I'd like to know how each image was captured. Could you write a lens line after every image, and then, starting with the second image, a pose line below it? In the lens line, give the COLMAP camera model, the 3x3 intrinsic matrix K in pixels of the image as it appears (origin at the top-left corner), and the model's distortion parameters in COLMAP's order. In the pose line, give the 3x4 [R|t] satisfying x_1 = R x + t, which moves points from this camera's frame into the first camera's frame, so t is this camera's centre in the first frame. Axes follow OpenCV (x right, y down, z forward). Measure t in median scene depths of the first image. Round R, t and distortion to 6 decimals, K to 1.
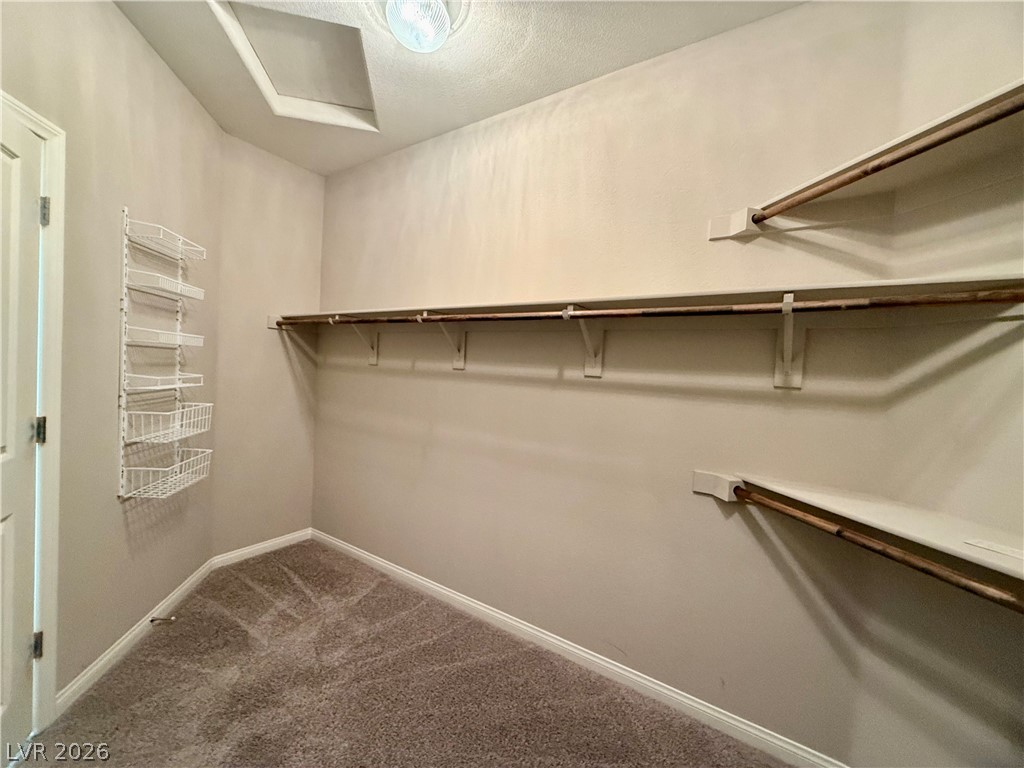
lens RADIAL K [[409.0, 0, 506.2], [0, 409.0, 380.9], [0, 0, 1]] dist [-0.010132, -0.001012]
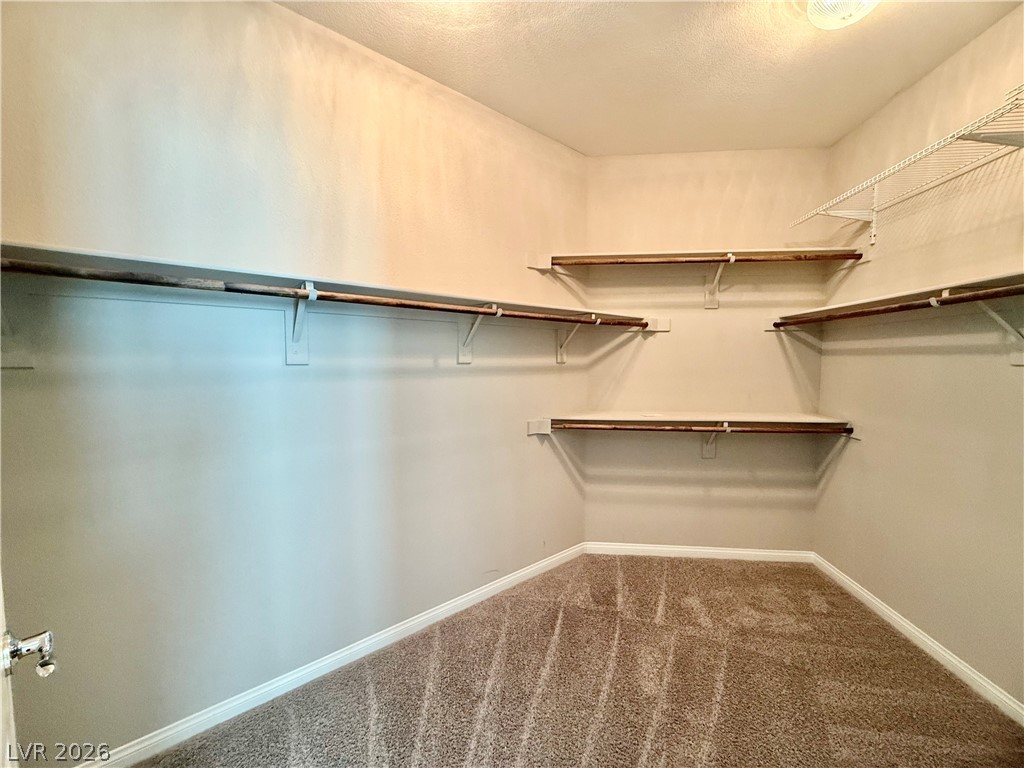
lens RADIAL K [[409.0, 0, 509.3], [0, 409.0, 387.0], [0, 0, 1]] dist [-0.010132, -0.001012]
pose [[0.281295, -0.115598, 0.952633, -1.093009], [0.043951, 0.993228, 0.107546, -0.079558], [-0.958614, 0.011617, 0.284471, 0.700706]]
